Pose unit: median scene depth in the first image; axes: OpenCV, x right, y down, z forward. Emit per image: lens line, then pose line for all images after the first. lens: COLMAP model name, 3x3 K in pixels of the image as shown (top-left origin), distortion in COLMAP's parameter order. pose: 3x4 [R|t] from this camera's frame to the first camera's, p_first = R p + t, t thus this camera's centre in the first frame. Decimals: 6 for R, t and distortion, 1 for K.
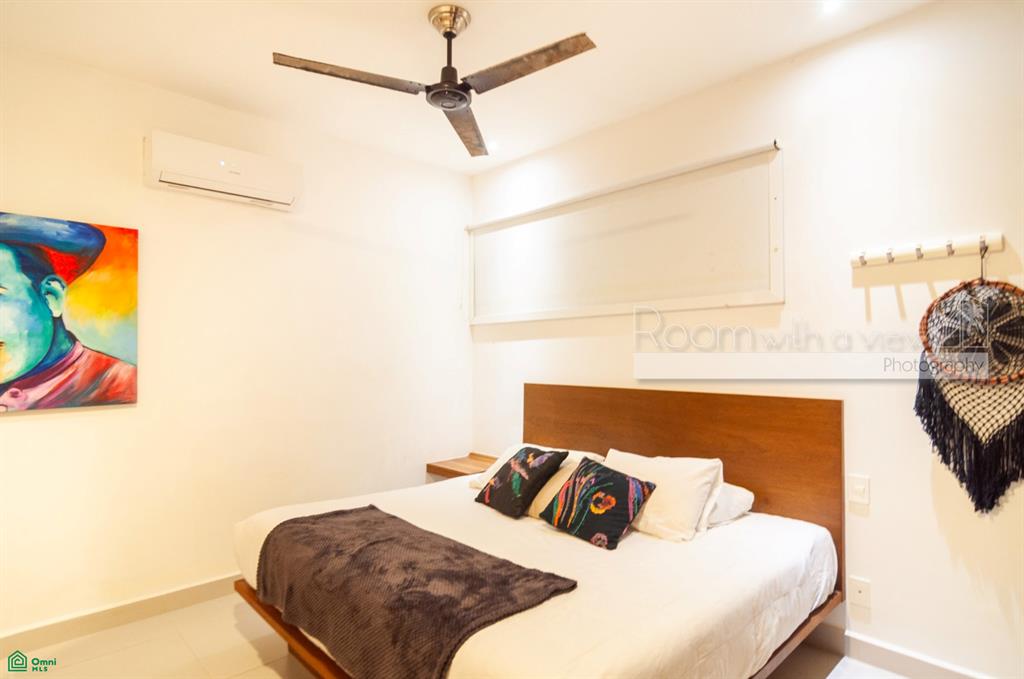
lens RADIAL K [[548.0, 0, 510.4], [0, 548.0, 344.6], [0, 0, 1]] dist [0.001247, 0.000944]
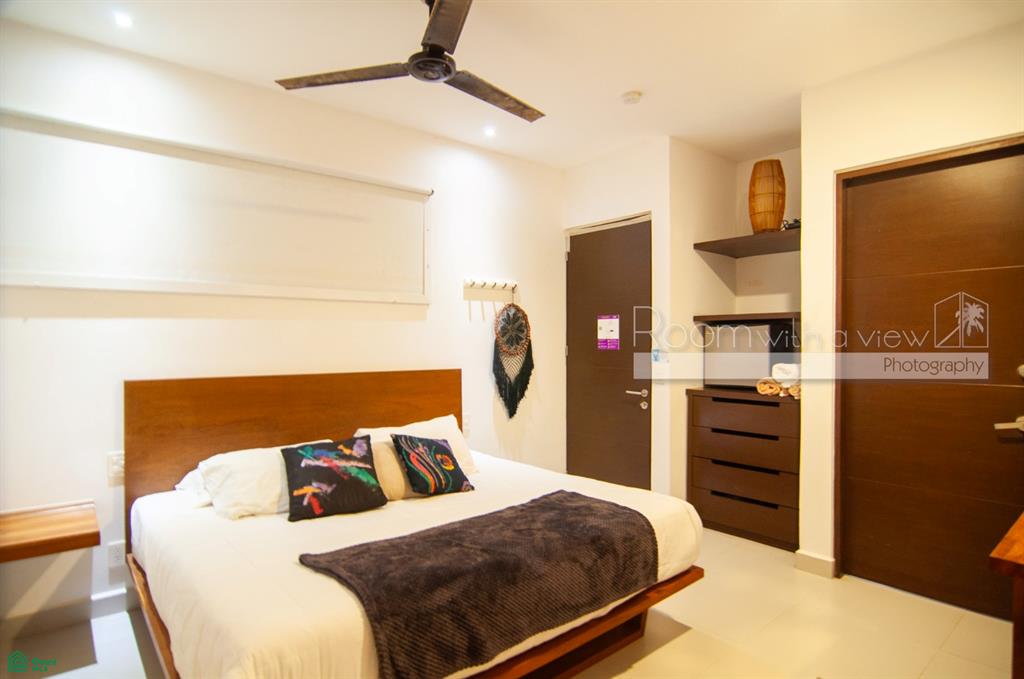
lens RADIAL K [[548.0, 0, 510.4], [0, 548.0, 344.6], [0, 0, 1]] dist [0.001247, 0.000944]
pose [[0.066081, -0.002534, 0.997811, -1.021467], [-0.017834, 0.999834, 0.003720, 0.022216], [-0.997655, -0.018041, 0.066025, 0.769435]]
